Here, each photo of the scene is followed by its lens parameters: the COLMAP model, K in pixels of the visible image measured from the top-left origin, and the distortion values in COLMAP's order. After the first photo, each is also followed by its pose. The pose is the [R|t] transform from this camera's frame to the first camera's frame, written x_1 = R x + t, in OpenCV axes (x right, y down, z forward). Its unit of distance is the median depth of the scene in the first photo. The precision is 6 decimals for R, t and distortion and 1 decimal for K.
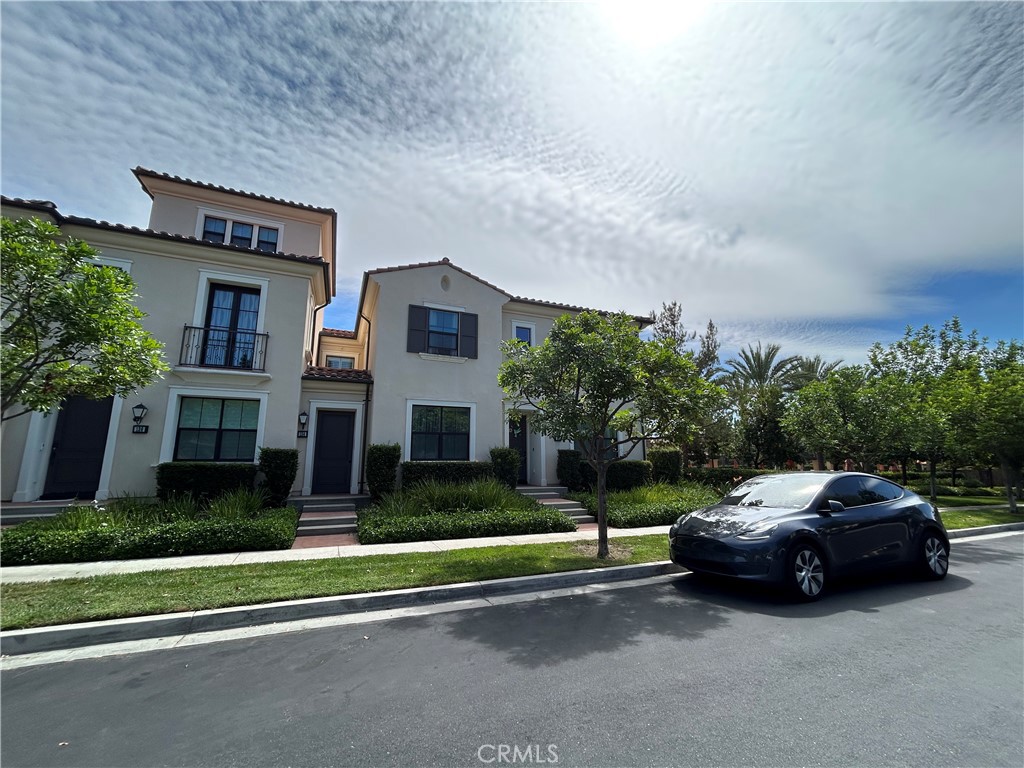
lens RADIAL K [[423.3, 0, 513.1], [0, 423.3, 379.0], [0, 0, 1]] dist [-0.001557, 0.000075]
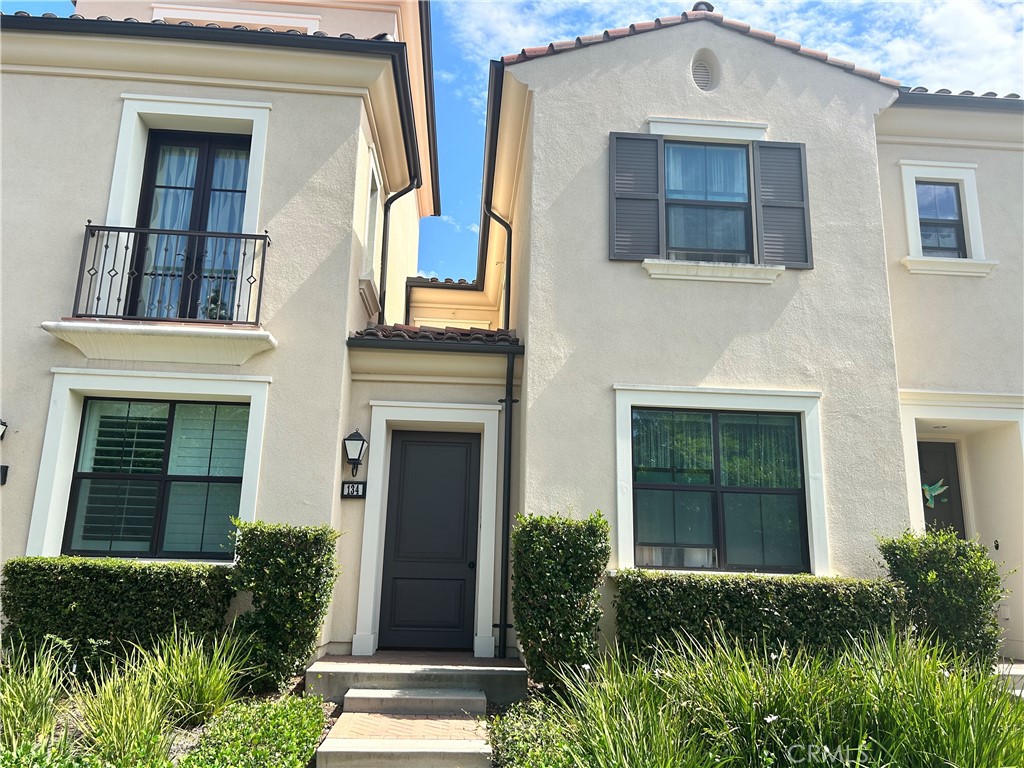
lens RADIAL K [[761.7, 0, 511.1], [0, 761.7, 382.5], [0, 0, 1]] dist [0.042652, -0.039082]
pose [[0.943686, -0.051831, -0.326758, -0.127938], [0.036013, 0.997876, -0.054278, 0.073934], [0.328877, 0.039453, 0.943548, 0.379925]]
